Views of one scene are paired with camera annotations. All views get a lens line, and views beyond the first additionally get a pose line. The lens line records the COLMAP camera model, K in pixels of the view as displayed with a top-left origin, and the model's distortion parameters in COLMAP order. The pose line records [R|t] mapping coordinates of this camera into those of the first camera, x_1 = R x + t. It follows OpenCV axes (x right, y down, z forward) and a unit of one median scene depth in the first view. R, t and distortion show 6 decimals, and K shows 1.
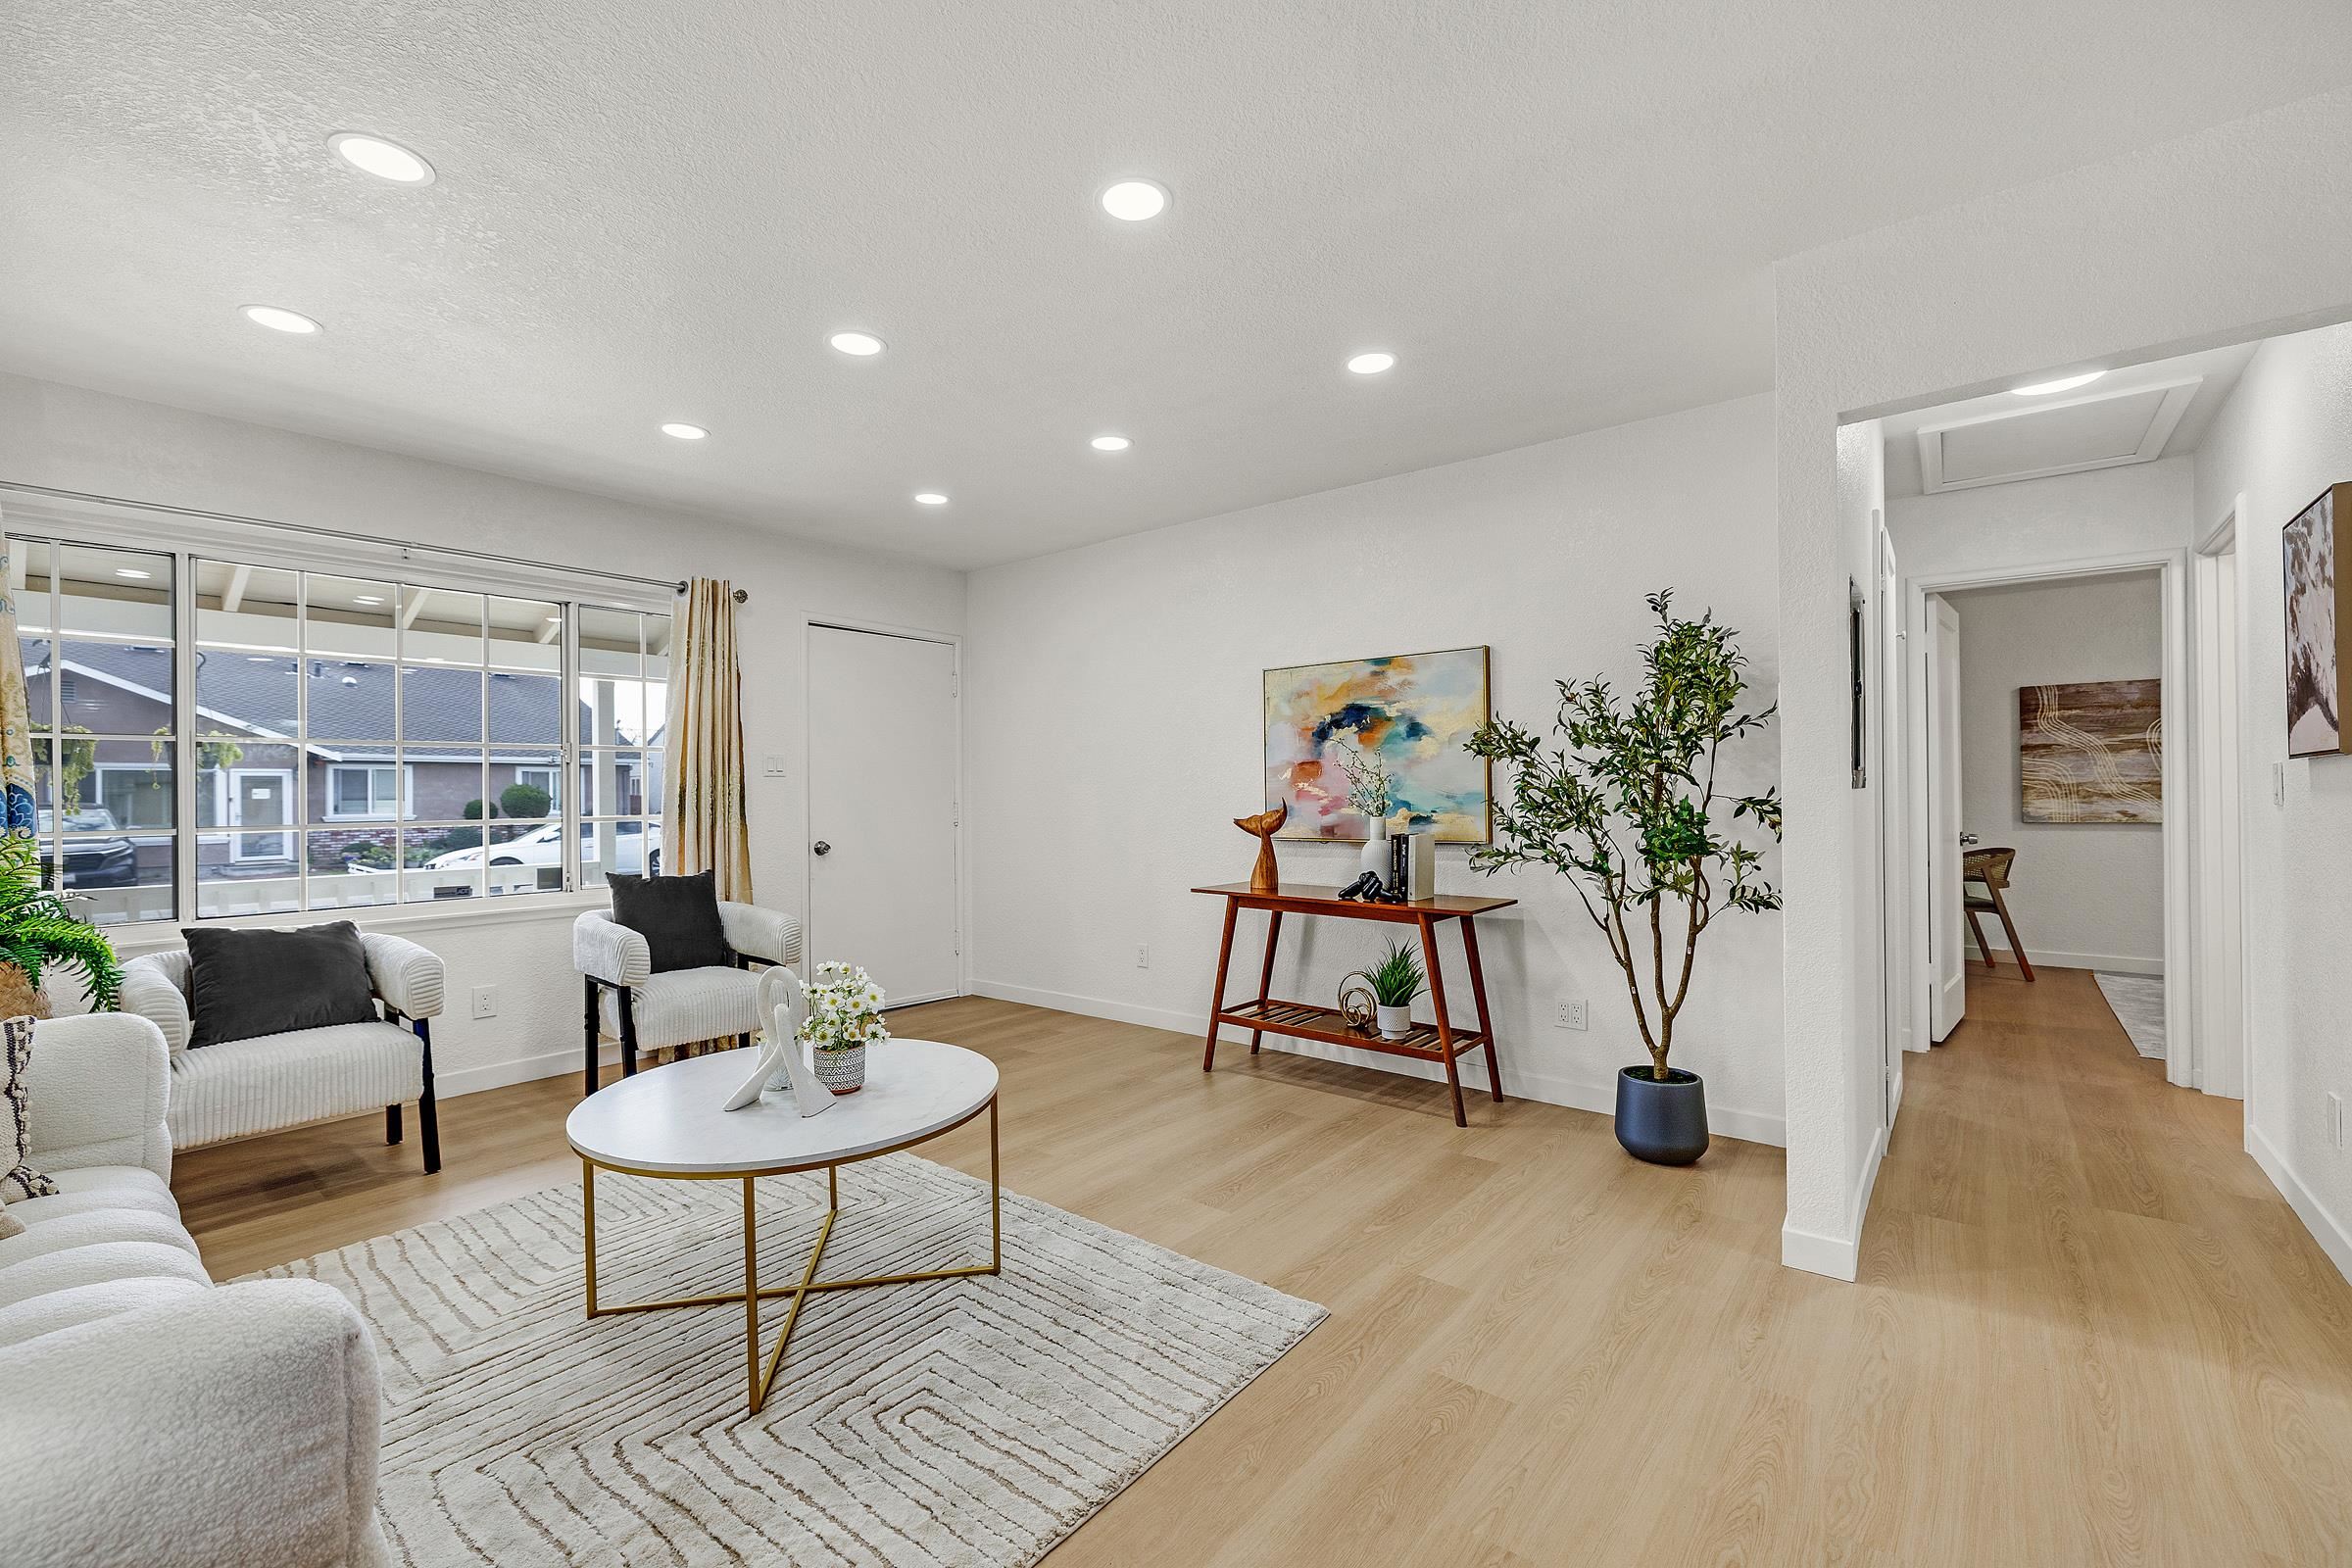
lens RADIAL K [[980.7, 0, 1173.5], [0, 980.7, 792.3], [0, 0, 1]] dist [-0.001085, -0.000103]
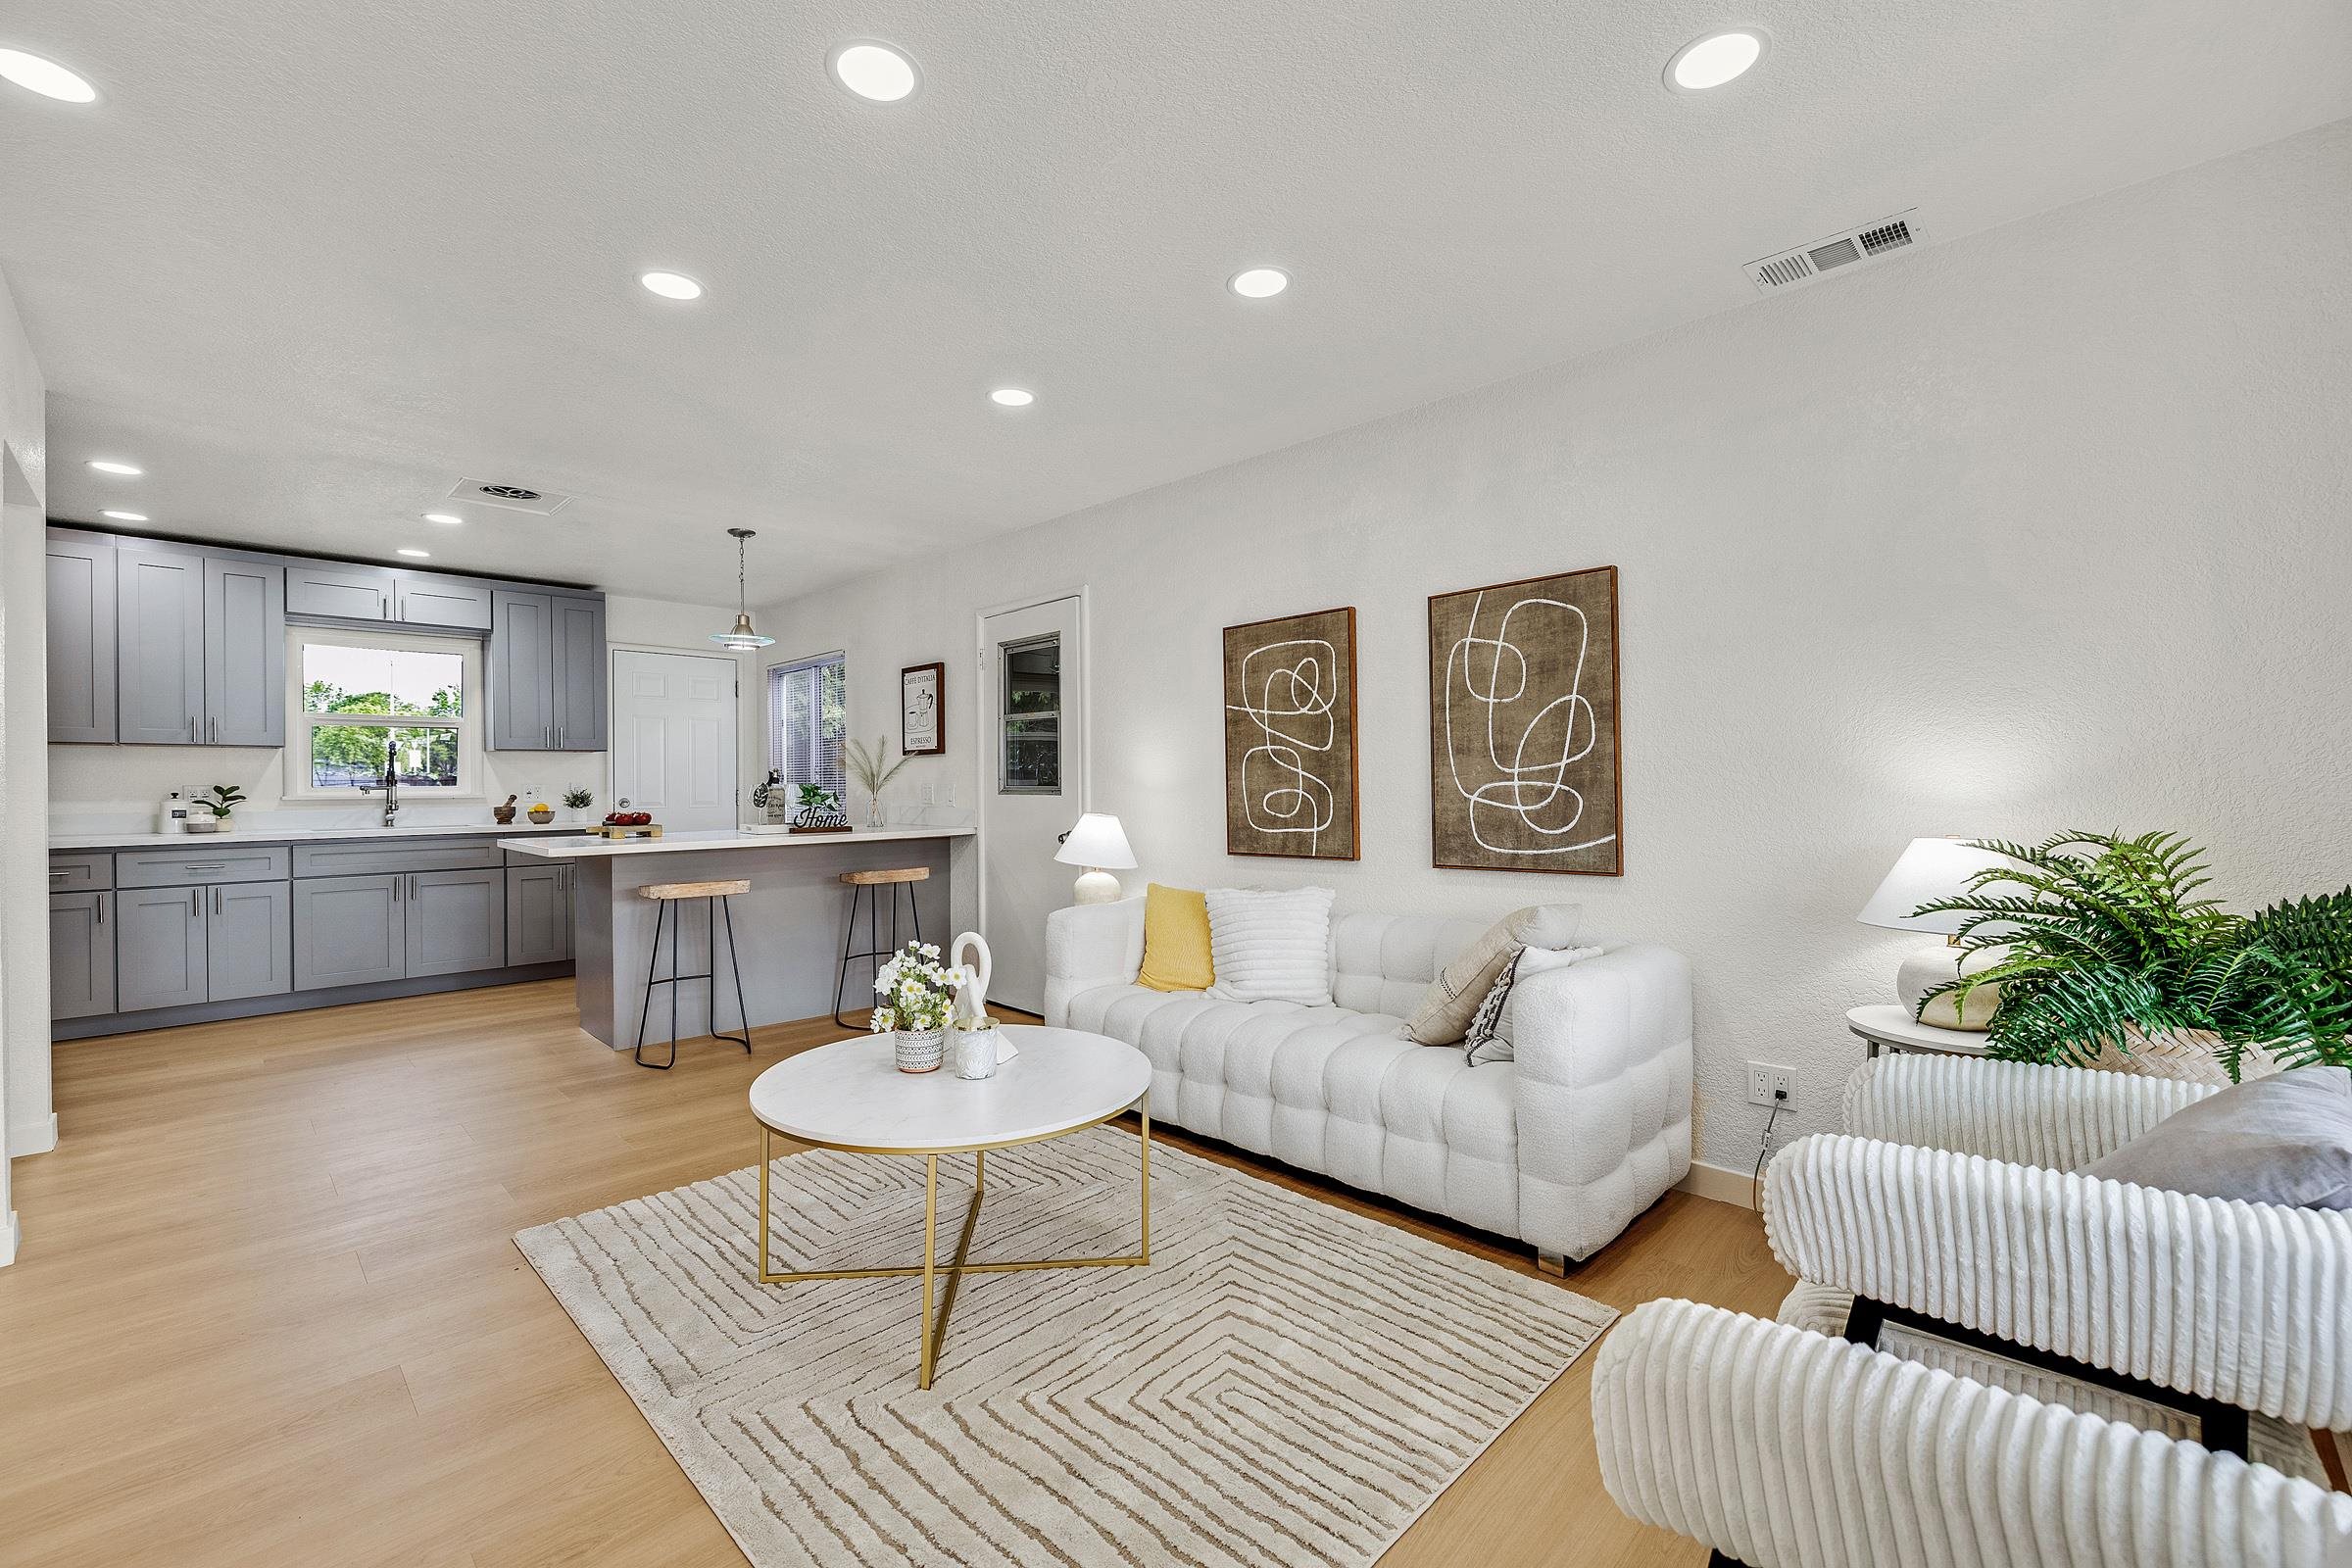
lens RADIAL K [[980.7, 0, 1171.8], [0, 980.7, 783.6], [0, 0, 1]] dist [-0.001085, -0.000103]
pose [[-0.995491, 0.012221, 0.094066, -0.398127], [0.012602, 0.999915, 0.003458, 0.000800], [-0.094016, 0.004628, -0.995560, 1.129561]]
